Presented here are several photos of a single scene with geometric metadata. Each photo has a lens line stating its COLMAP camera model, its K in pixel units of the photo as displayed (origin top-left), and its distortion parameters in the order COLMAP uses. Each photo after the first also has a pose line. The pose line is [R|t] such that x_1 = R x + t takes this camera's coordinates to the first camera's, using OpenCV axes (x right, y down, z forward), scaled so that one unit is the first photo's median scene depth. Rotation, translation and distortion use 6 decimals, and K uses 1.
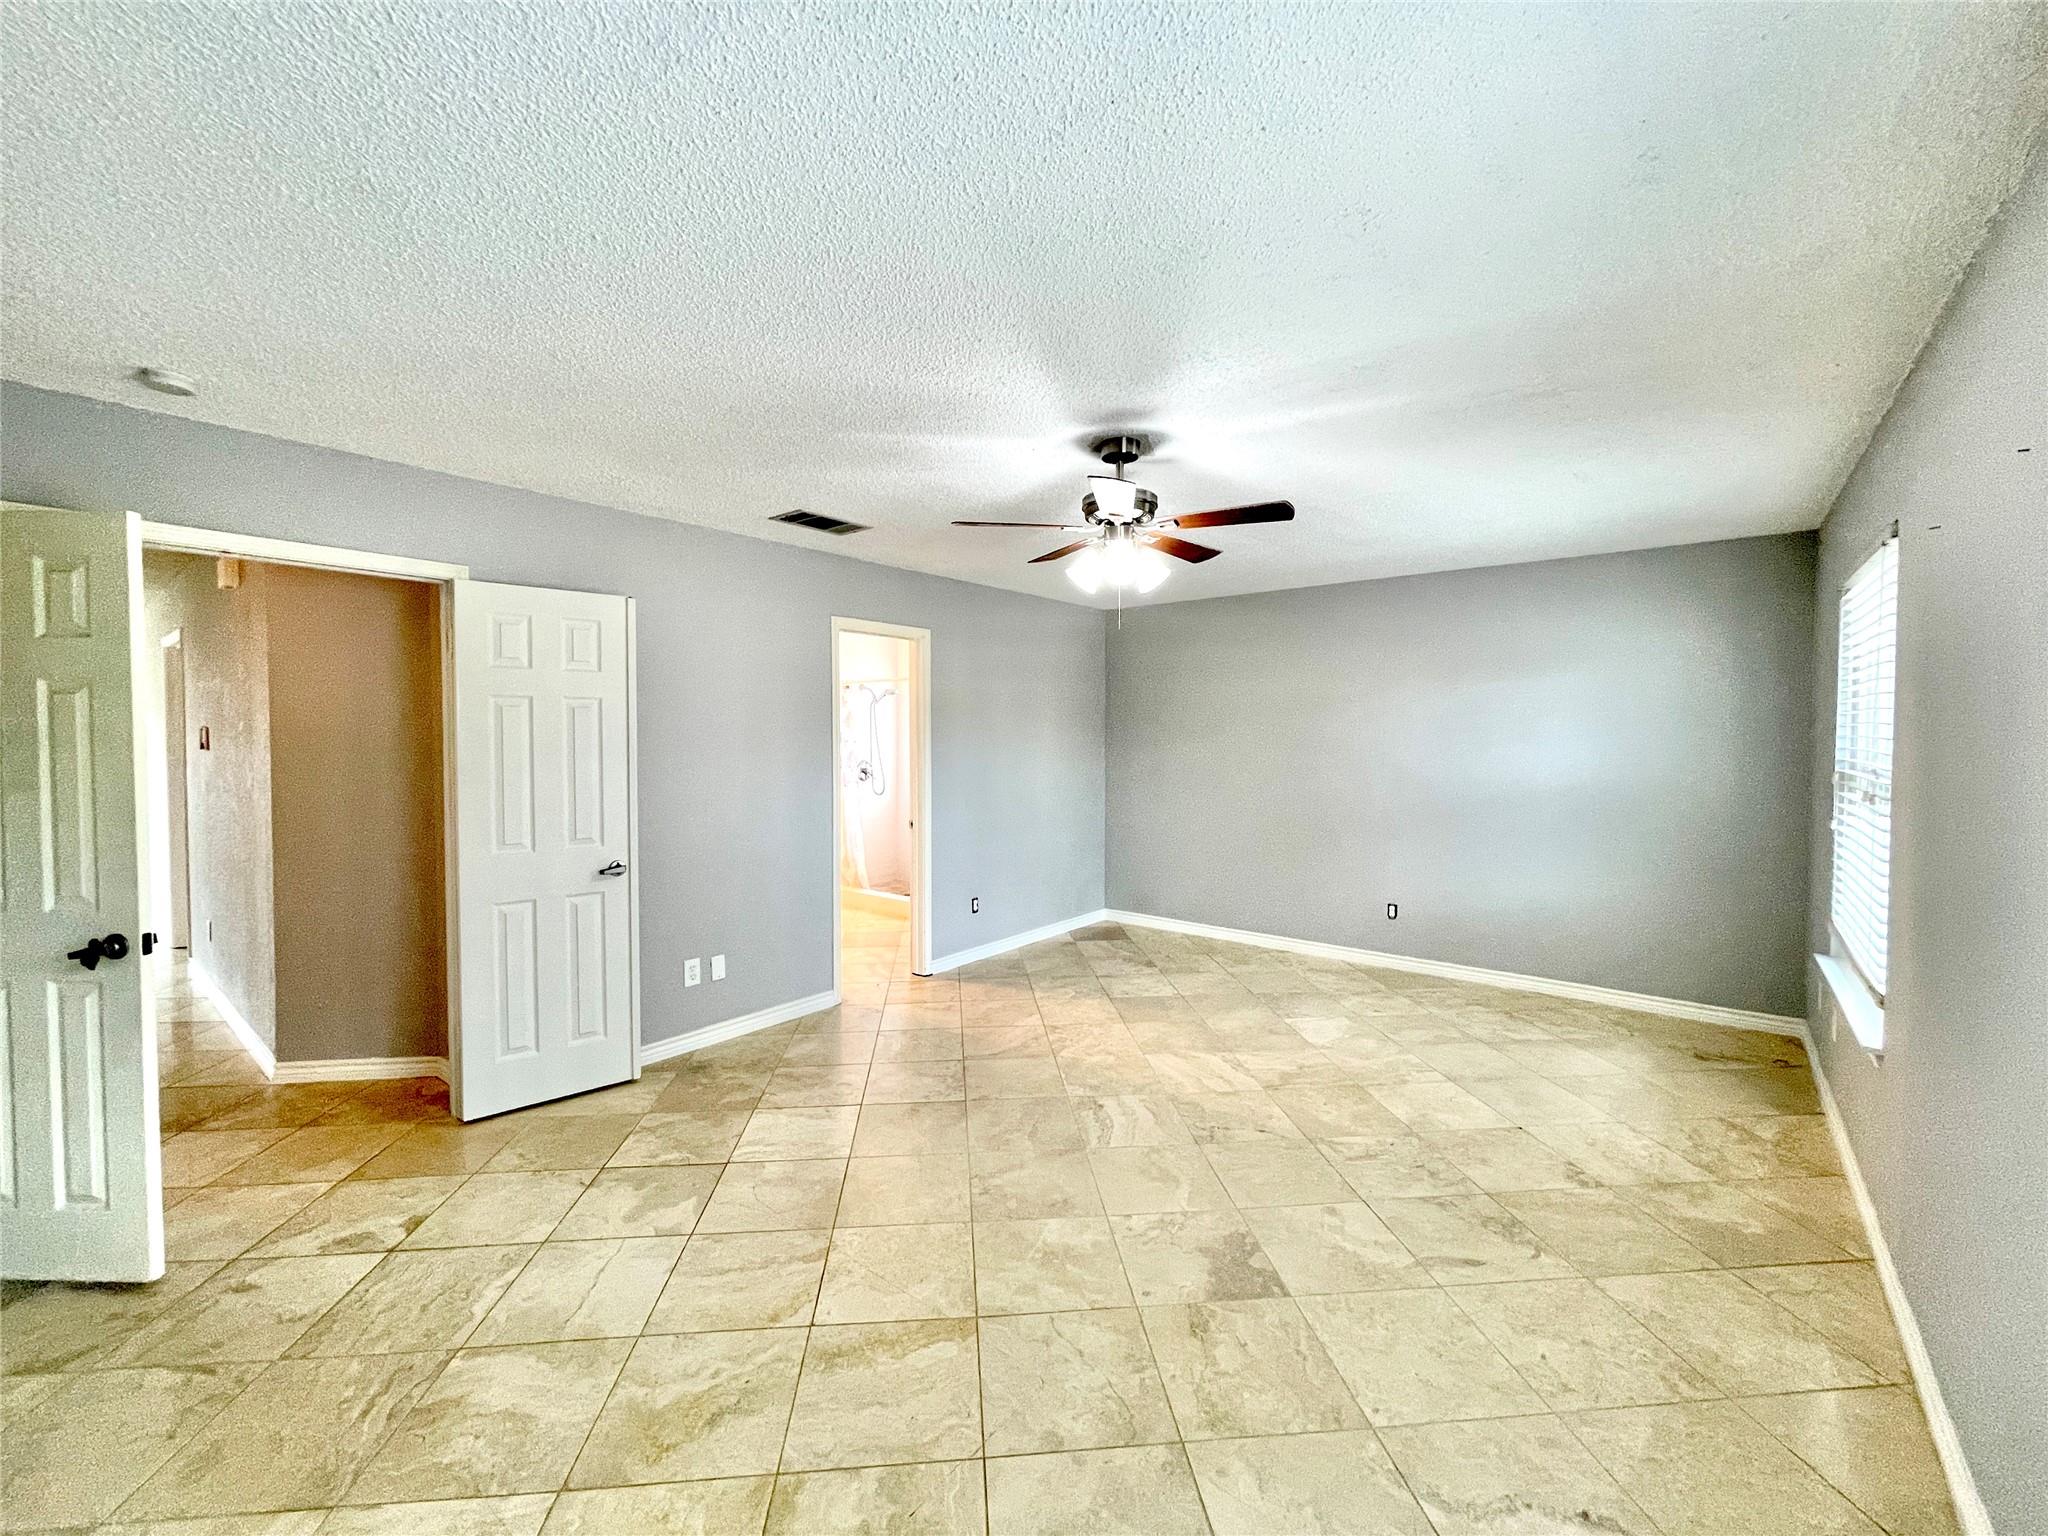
lens RADIAL K [[826.4, 0, 1011.5], [0, 826.4, 767.7], [0, 0, 1]] dist [0.000204, -0.000166]
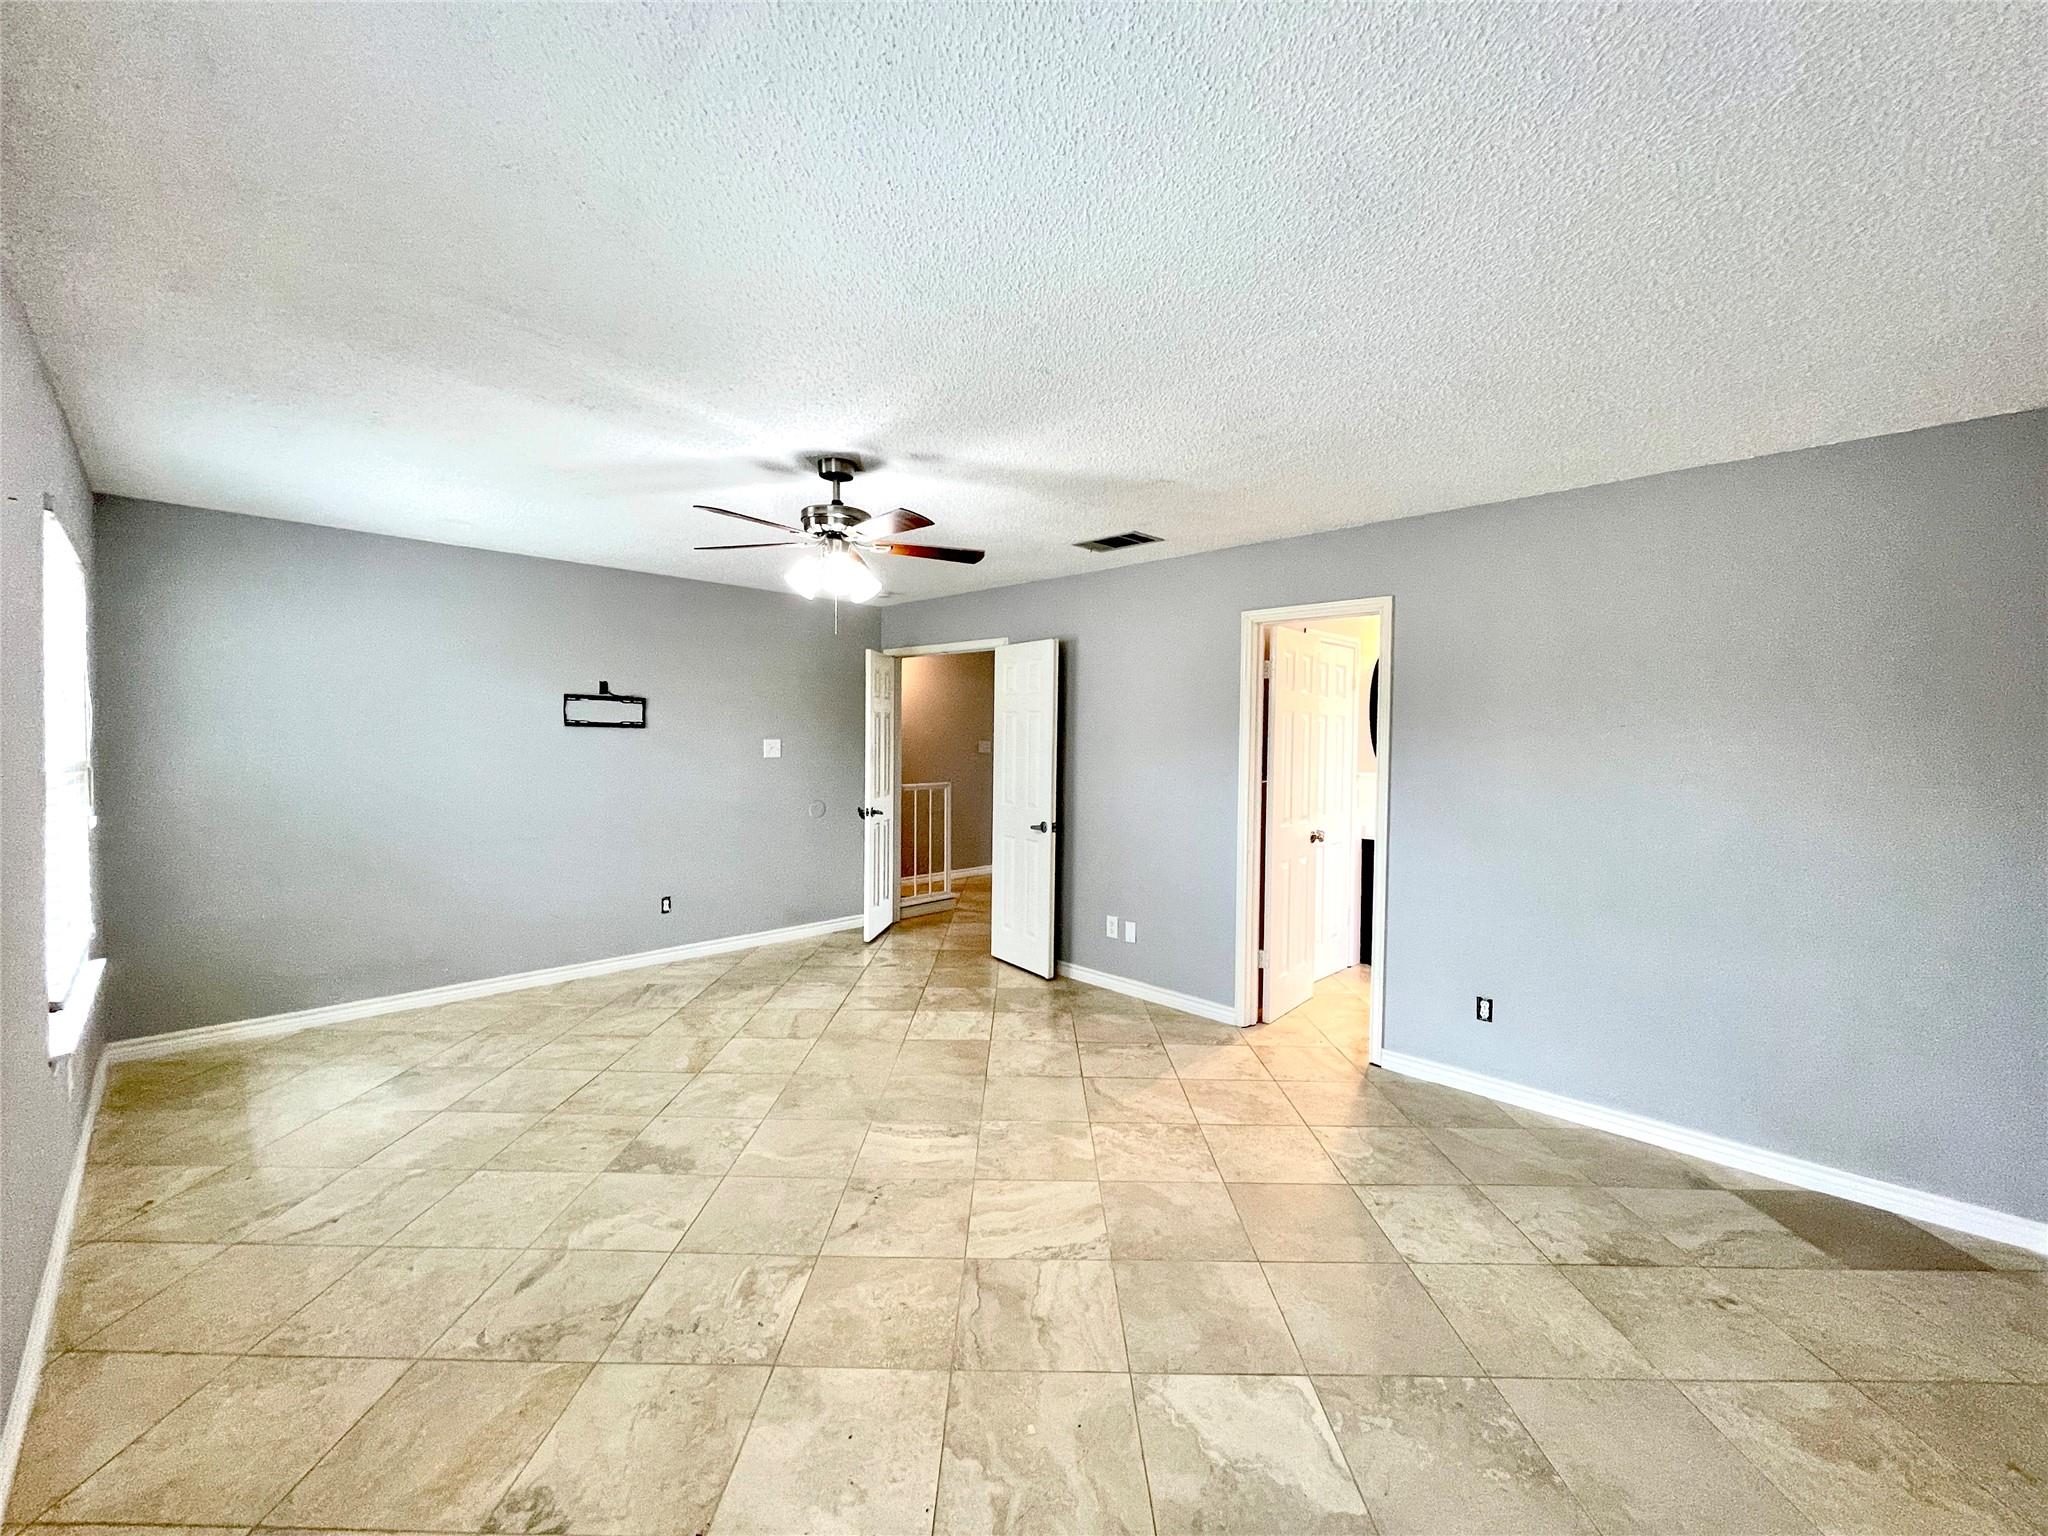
lens RADIAL K [[826.4, 0, 1026.6], [0, 826.4, 762.7], [0, 0, 1]] dist [0.000204, -0.000166]
pose [[-0.087168, 0.030252, -0.995734, 1.090343], [-0.049546, 0.998170, 0.034663, -0.045184], [0.994961, 0.052356, -0.085510, 1.232863]]
